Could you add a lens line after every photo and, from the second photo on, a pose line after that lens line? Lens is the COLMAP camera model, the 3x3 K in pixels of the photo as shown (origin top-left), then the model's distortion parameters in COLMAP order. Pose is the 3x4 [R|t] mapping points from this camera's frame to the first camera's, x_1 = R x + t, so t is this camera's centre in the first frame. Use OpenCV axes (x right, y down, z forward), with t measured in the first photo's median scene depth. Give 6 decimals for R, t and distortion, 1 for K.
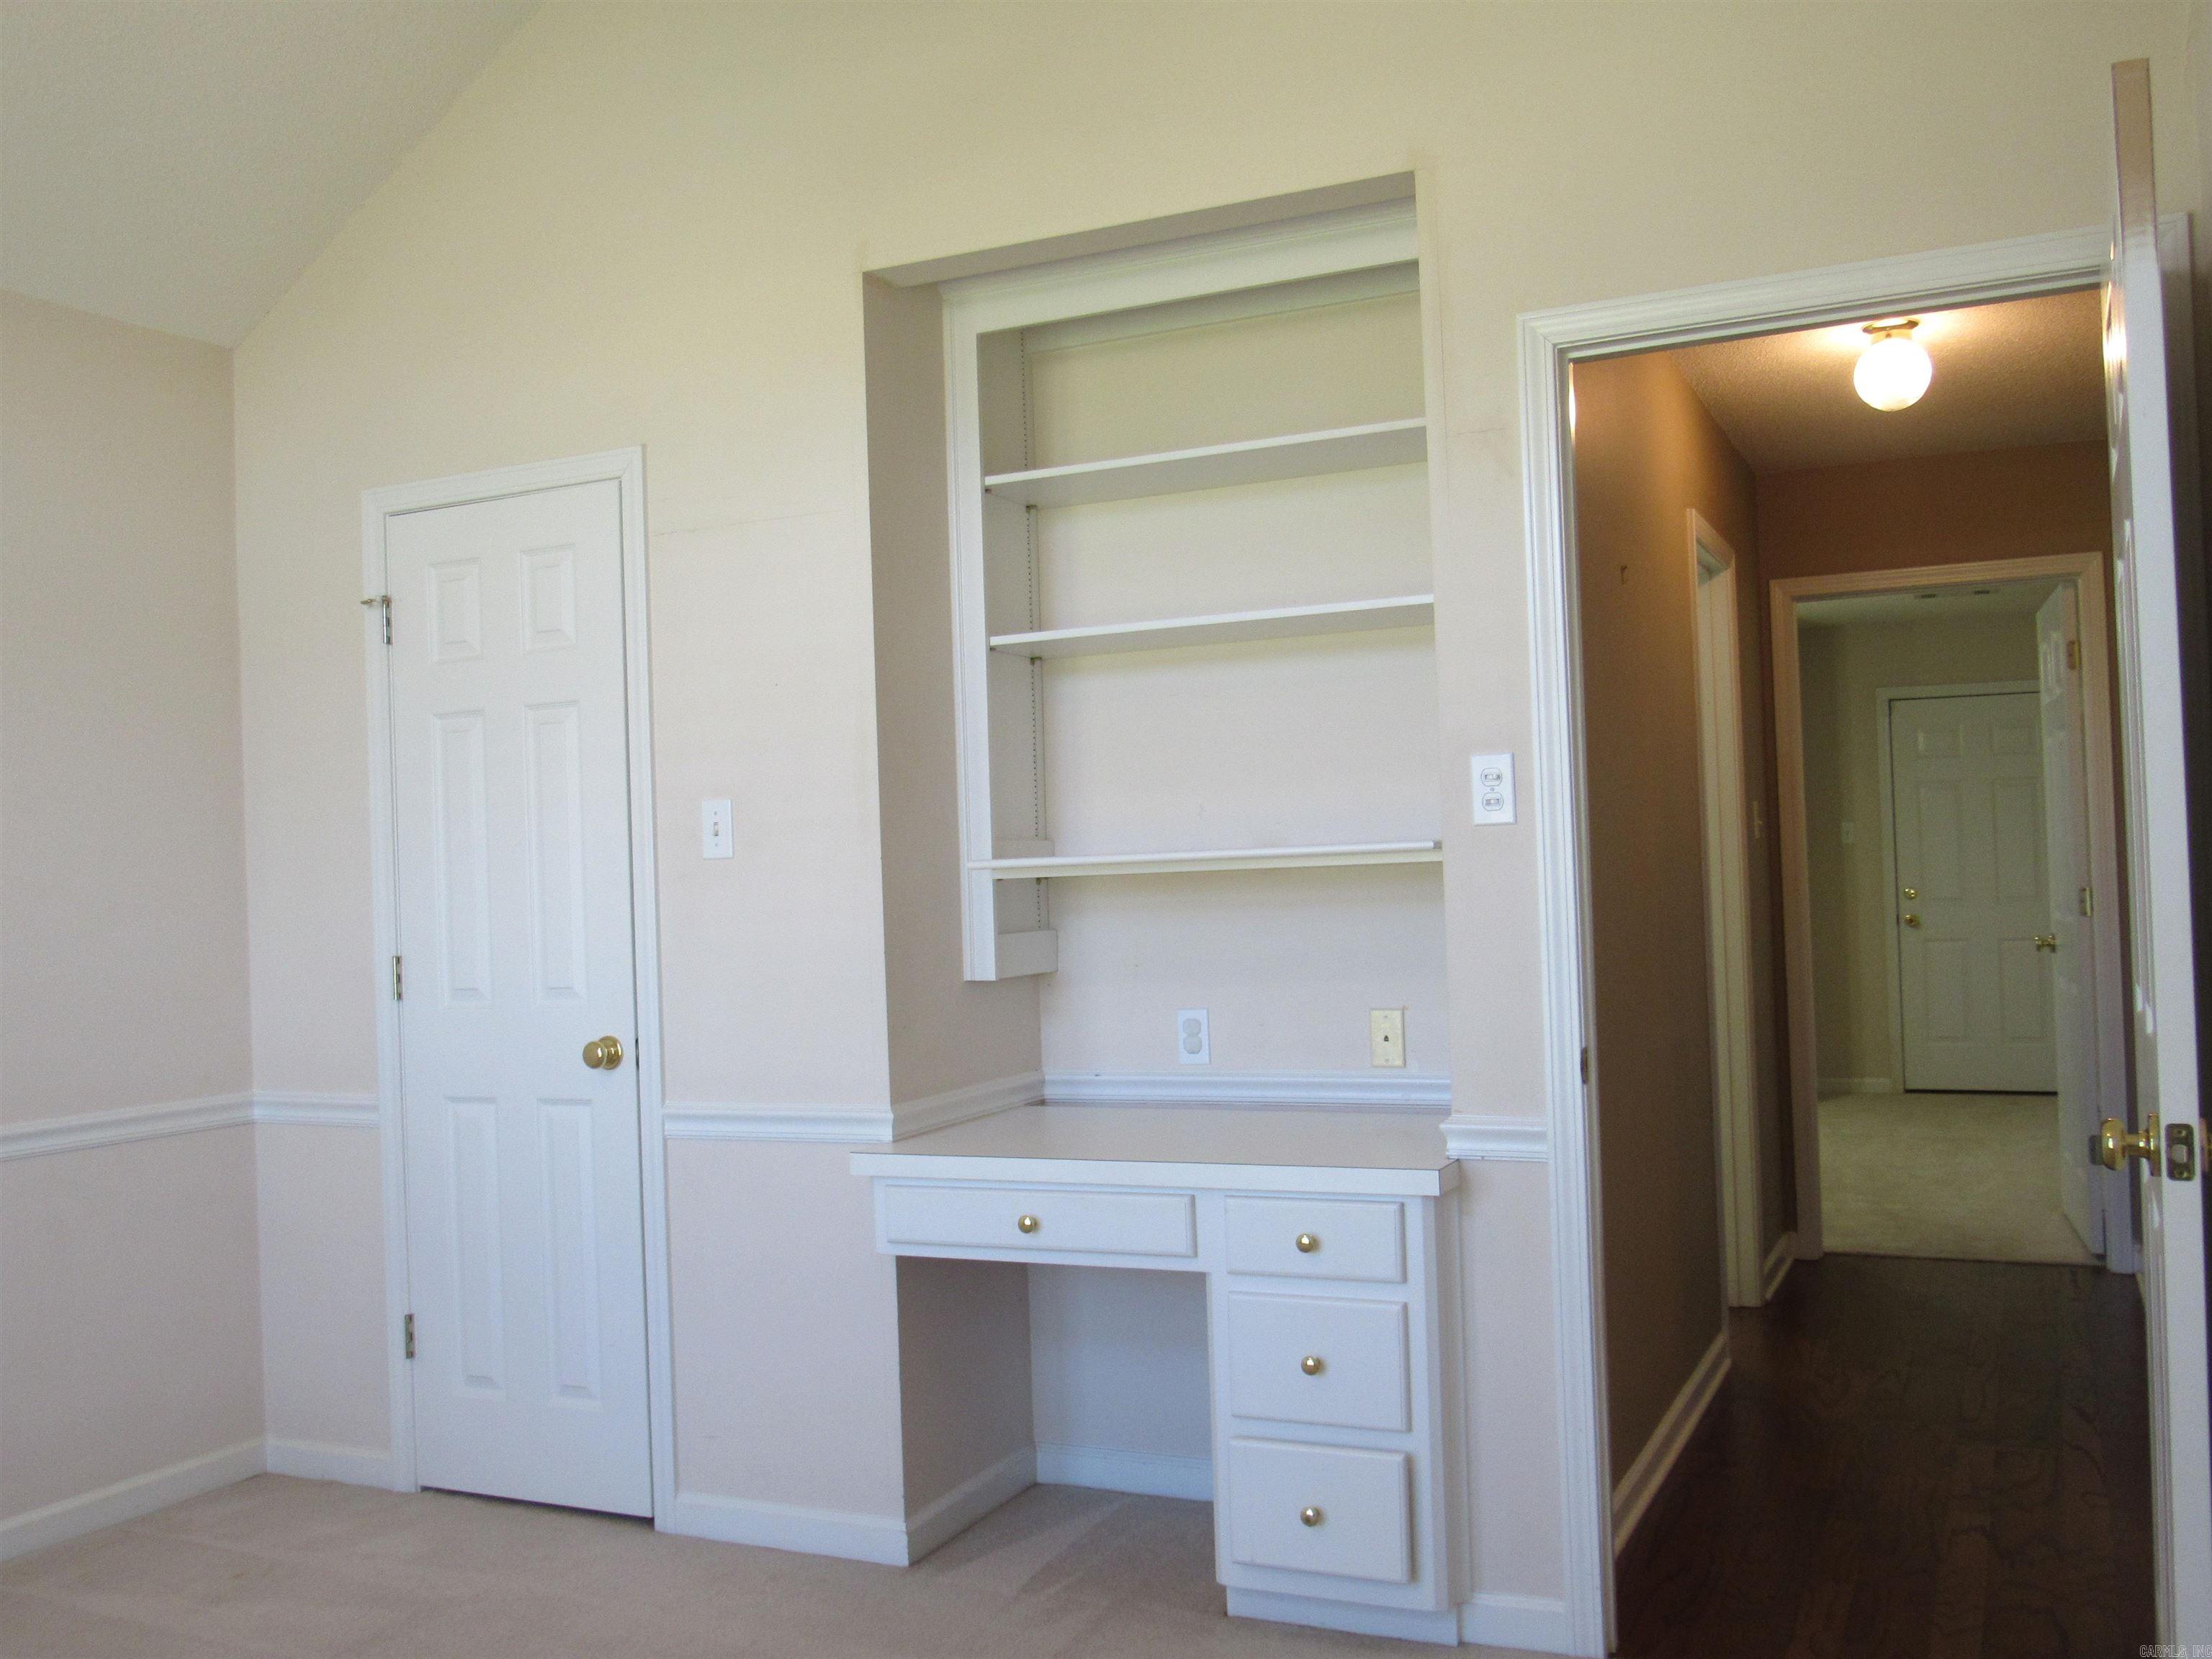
lens RADIAL K [[1976.1, 0, 1103.5], [0, 1976.1, 826.1], [0, 0, 1]] dist [-0.017970, -0.029925]
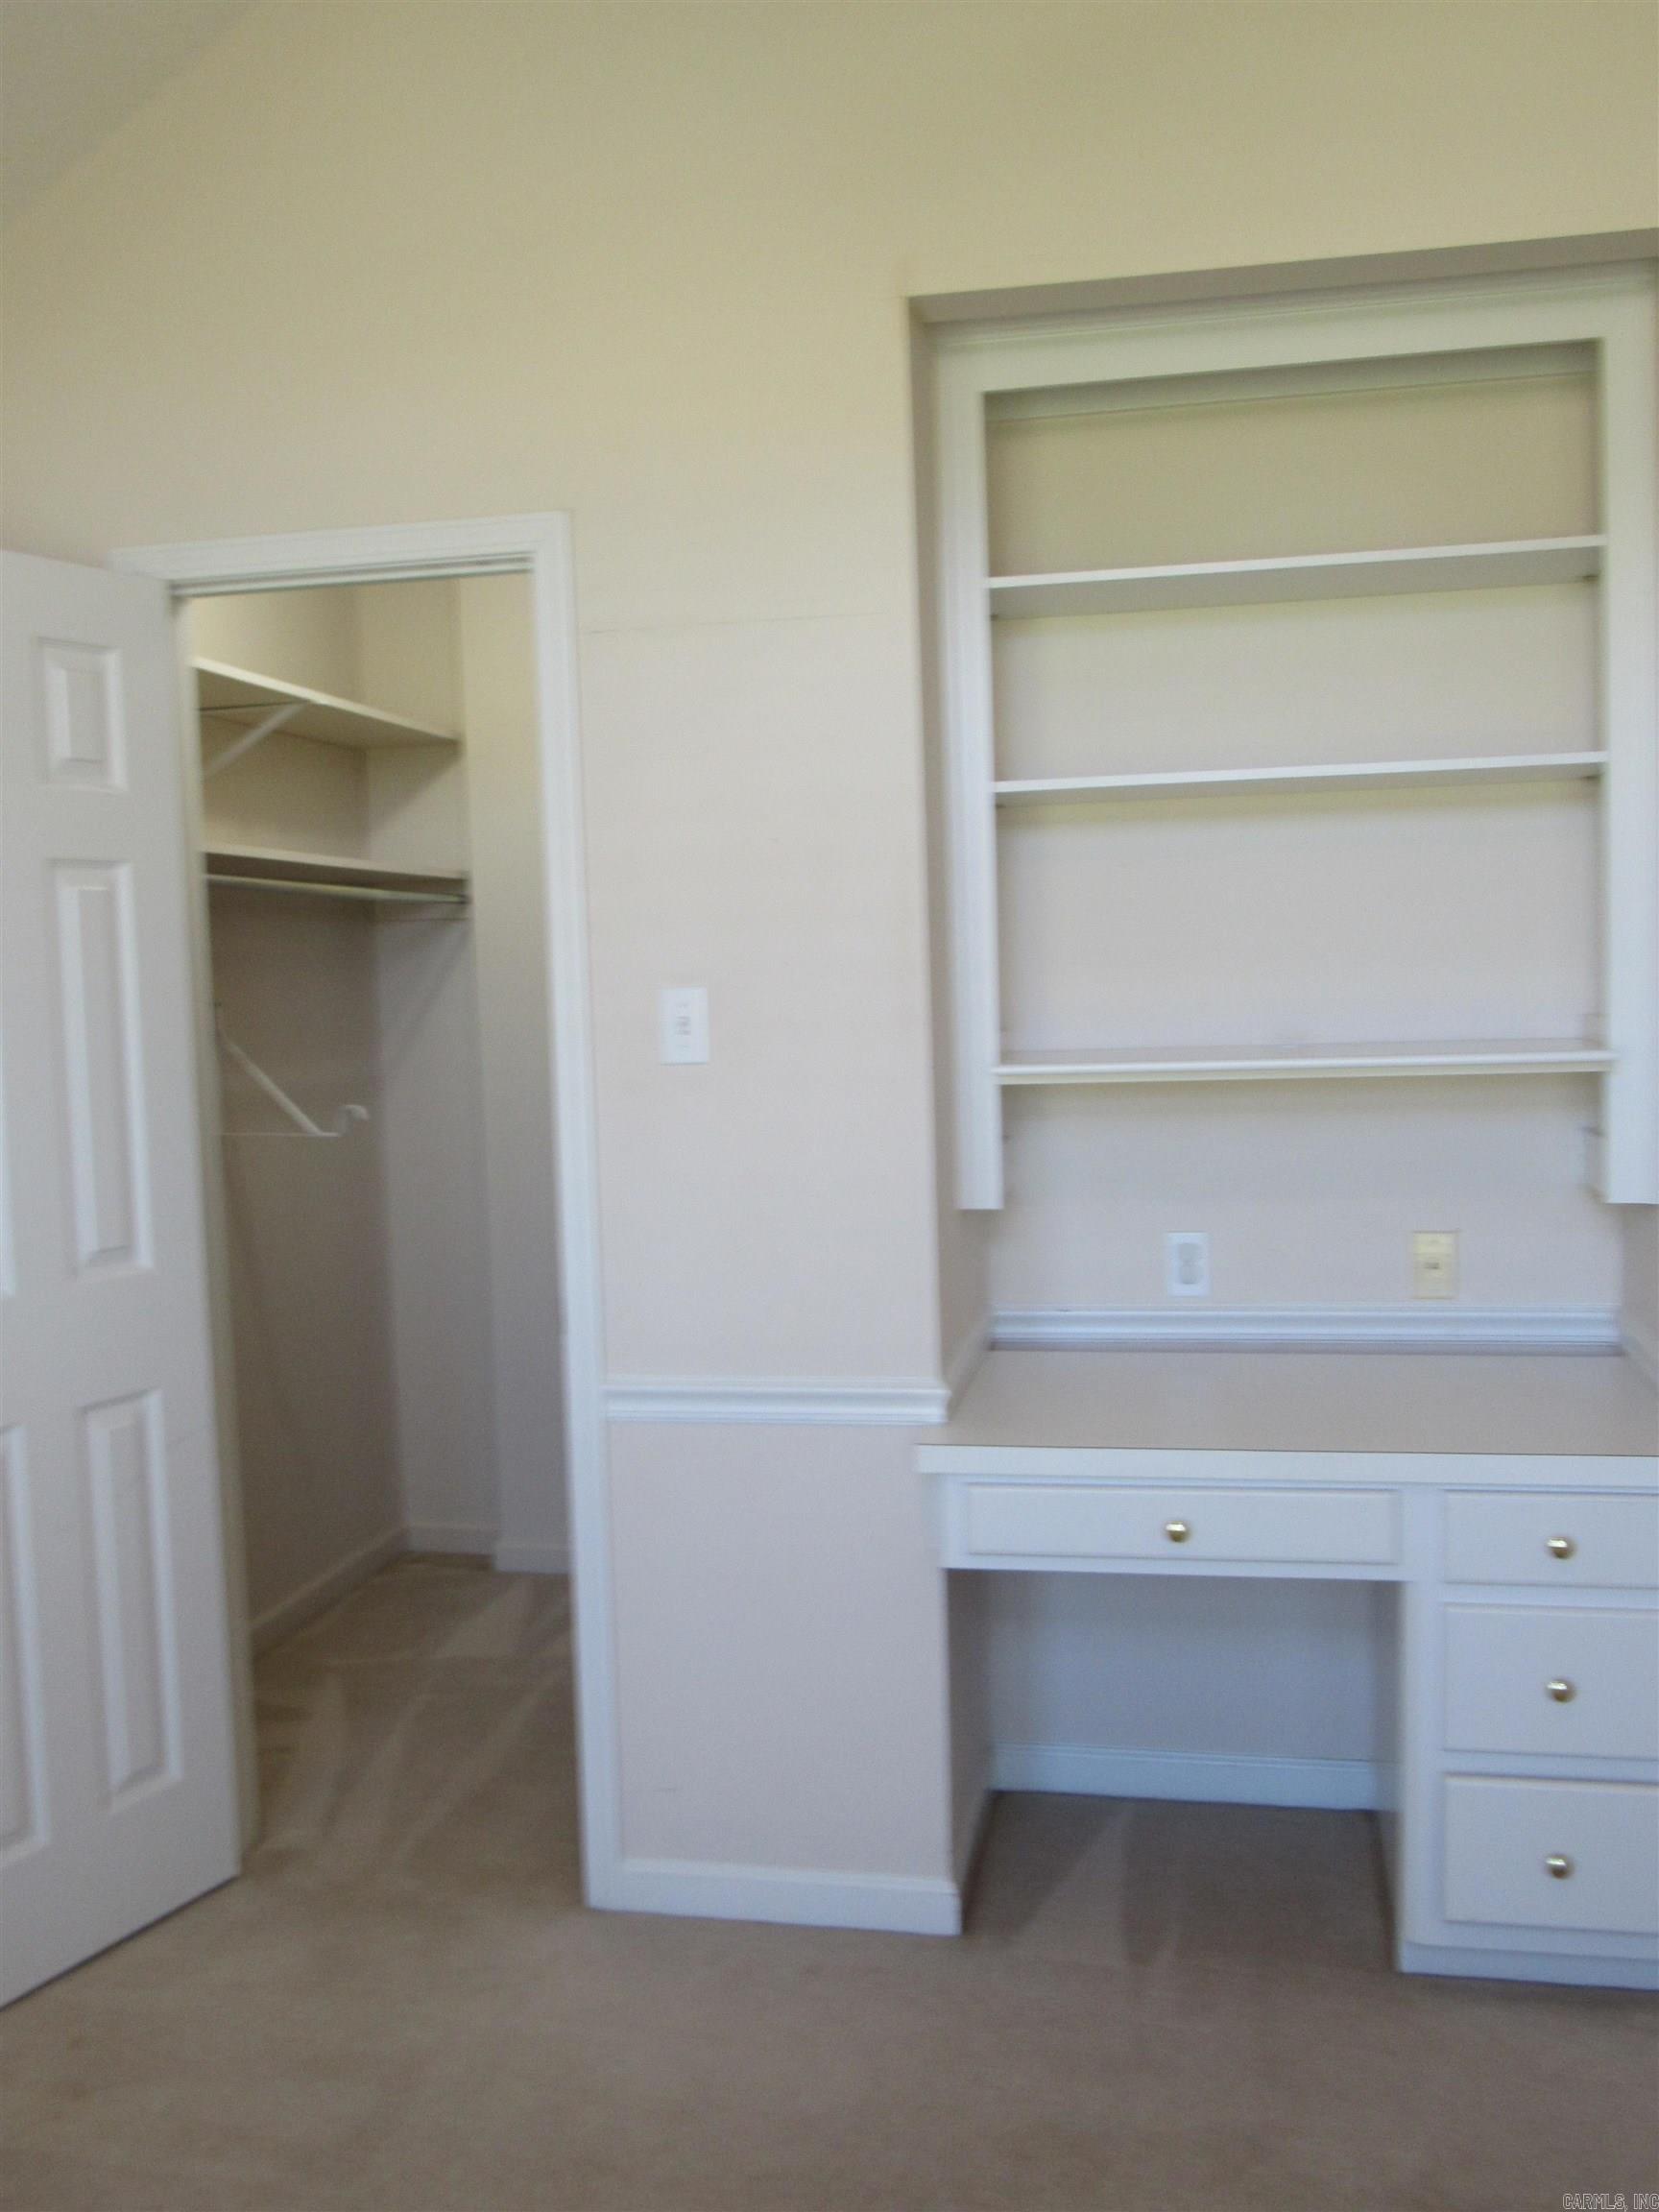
lens RADIAL K [[1976.1, 0, 828.5], [0, 1976.1, 1107.6], [0, 0, 1]] dist [-0.017970, -0.029925]
pose [[0.973849, -0.011270, 0.226916, -0.314667], [-0.008293, 0.996340, 0.085075, -0.032914], [-0.227044, -0.084732, 0.970191, 0.235487]]
